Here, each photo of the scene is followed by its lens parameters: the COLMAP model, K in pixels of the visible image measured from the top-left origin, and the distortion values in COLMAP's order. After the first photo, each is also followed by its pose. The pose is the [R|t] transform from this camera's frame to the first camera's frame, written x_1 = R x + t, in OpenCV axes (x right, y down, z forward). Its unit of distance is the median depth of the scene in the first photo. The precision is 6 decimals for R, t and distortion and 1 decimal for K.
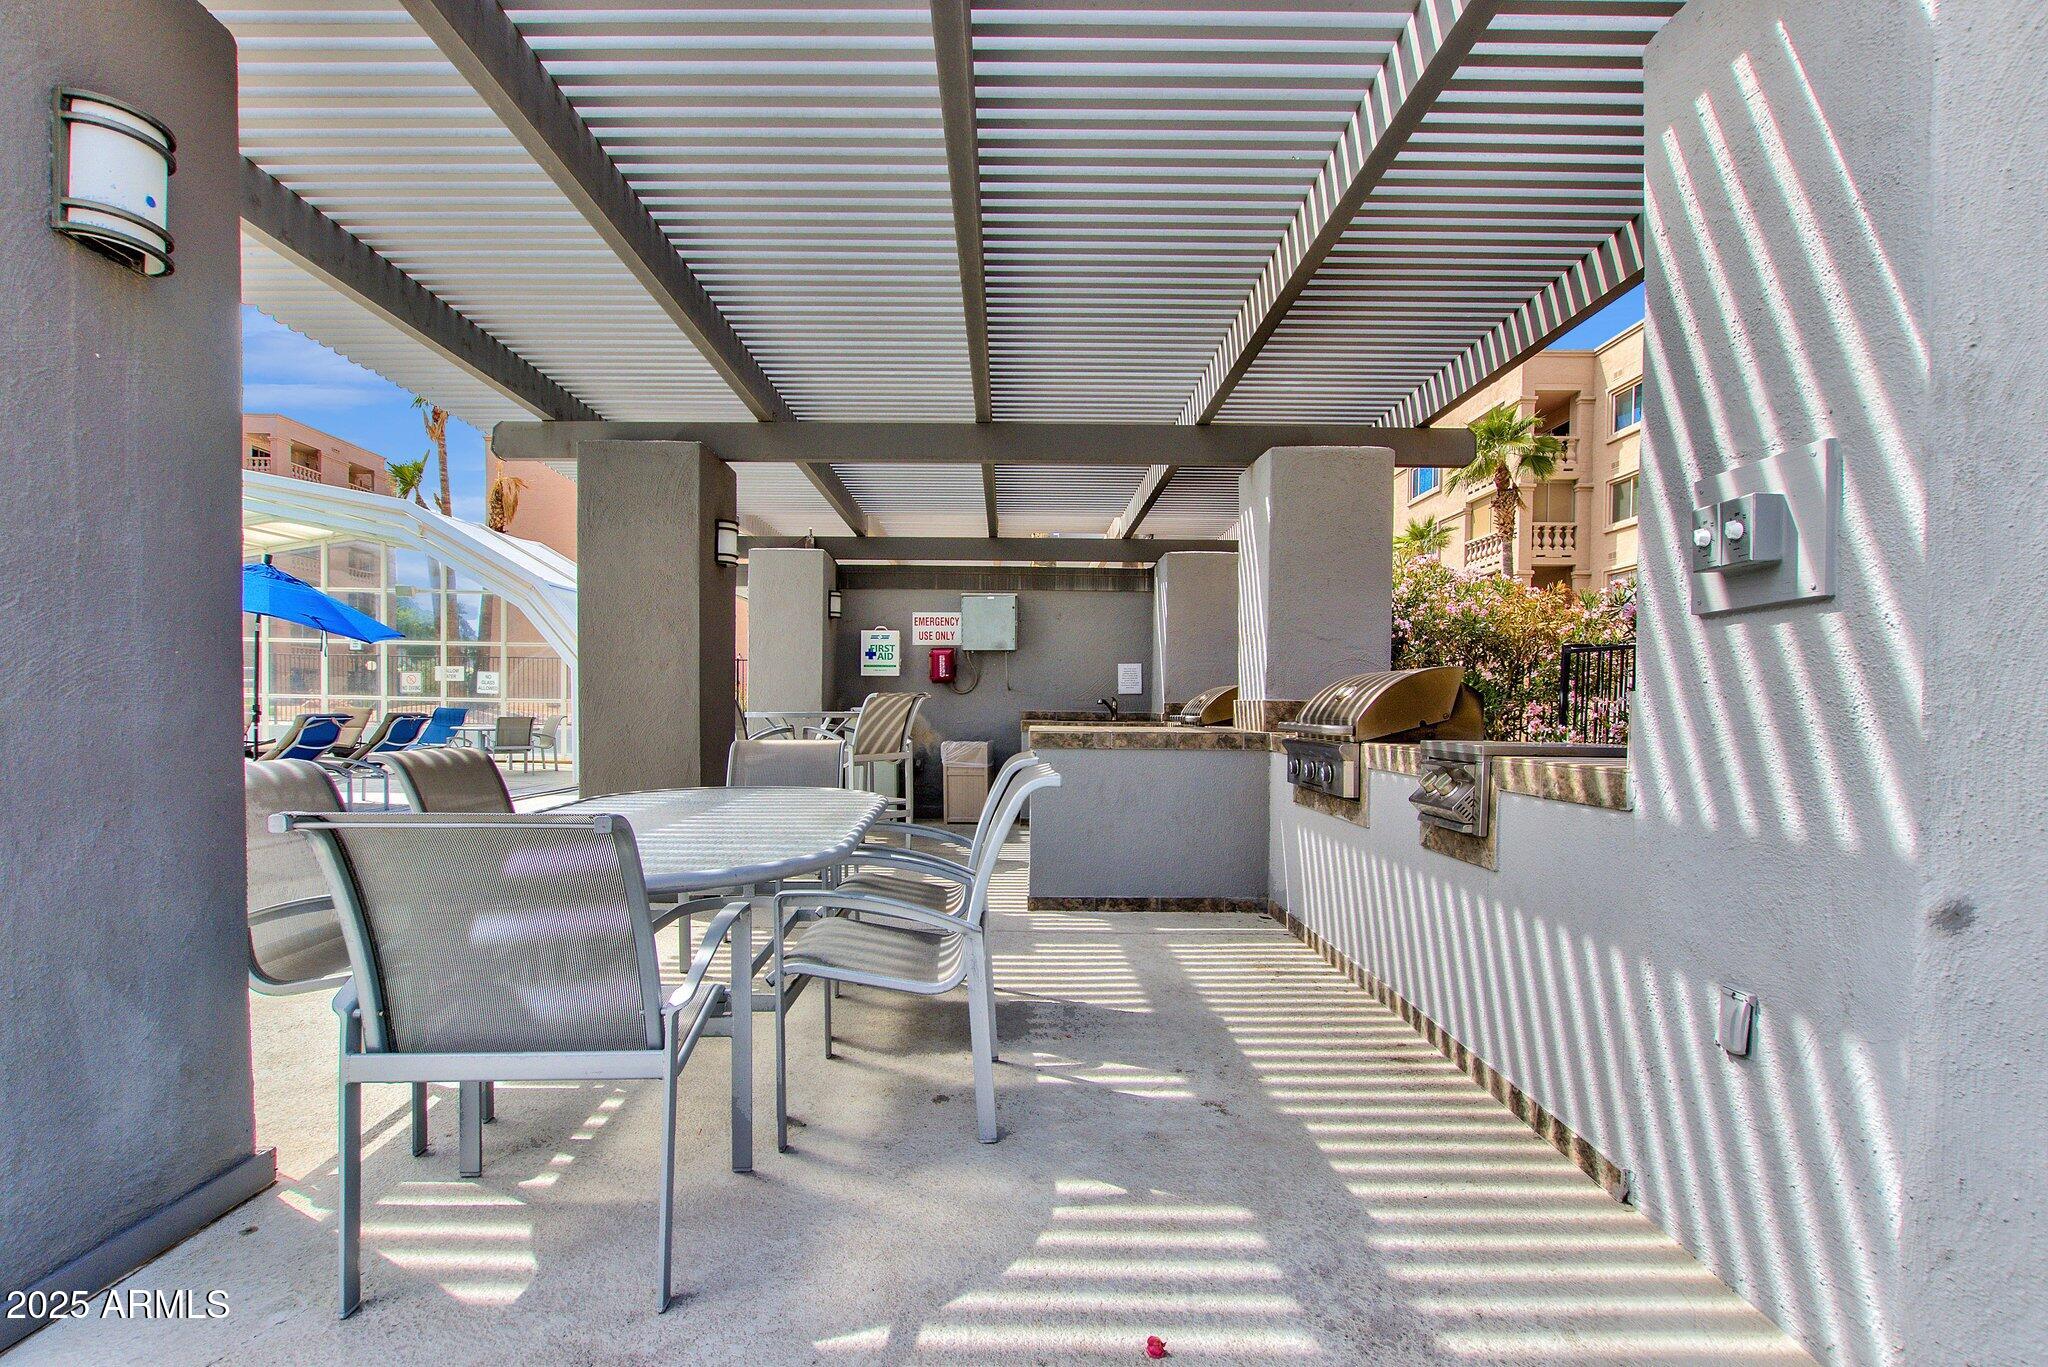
lens RADIAL K [[964.4, 0, 1020.6], [0, 964.4, 735.4], [0, 0, 1]] dist [0.000632, 0.000042]
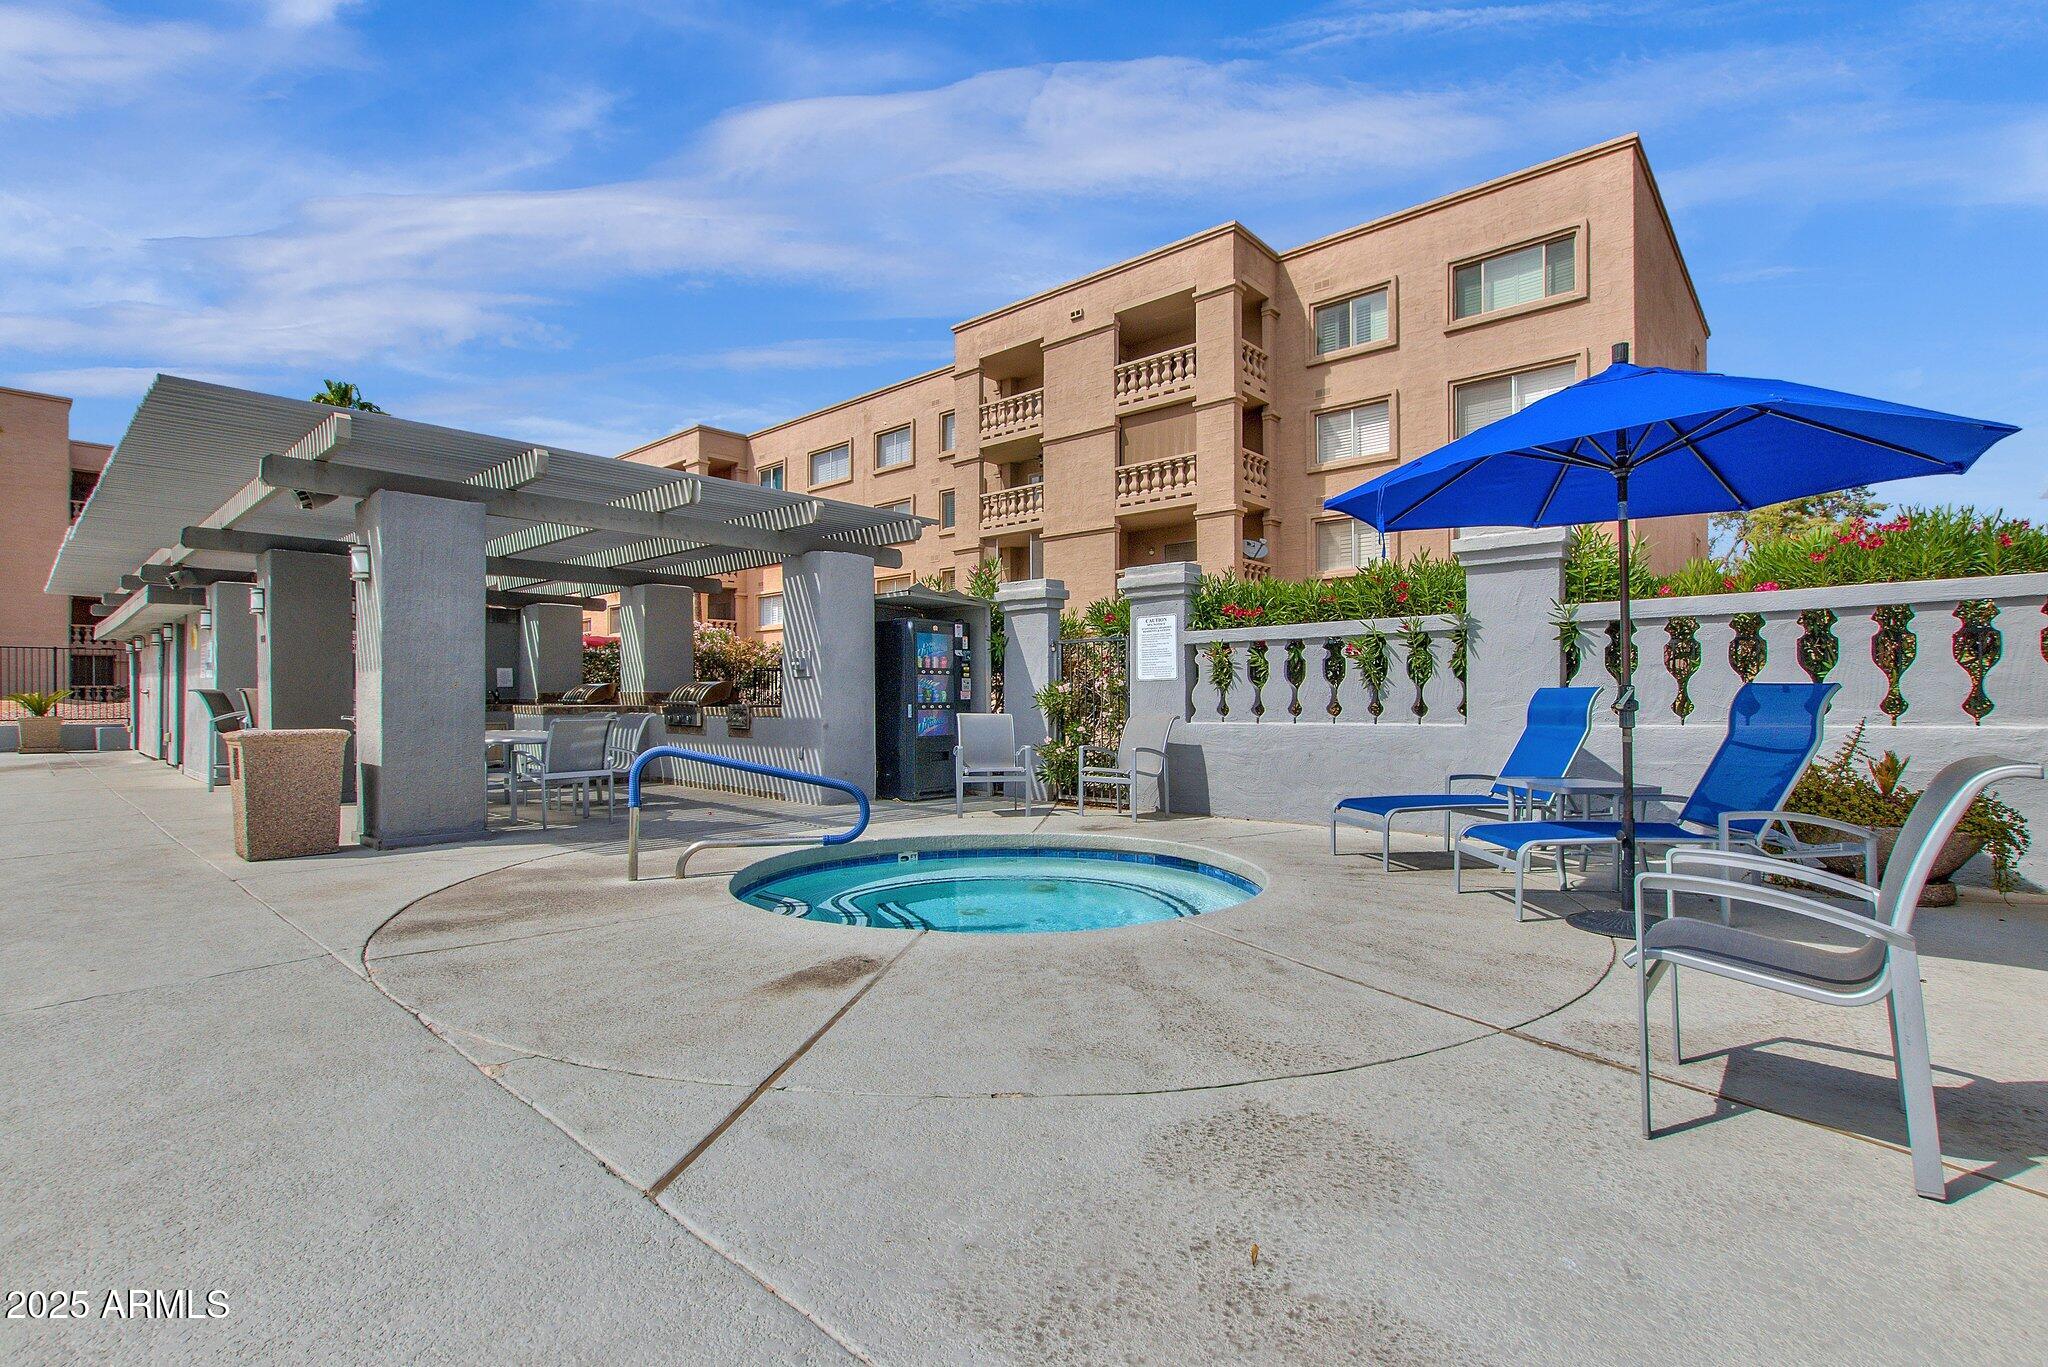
lens RADIAL K [[932.4, 0, 1024.0], [0, 932.4, 683.5], [0, 0, 1]] dist [-0.025496, -0.000166]
pose [[0.675969, 0.001046, 0.736930, -0.891890], [0.026461, 0.999320, -0.025691, 0.029195], [-0.736455, 0.036866, 0.675481, -1.366978]]
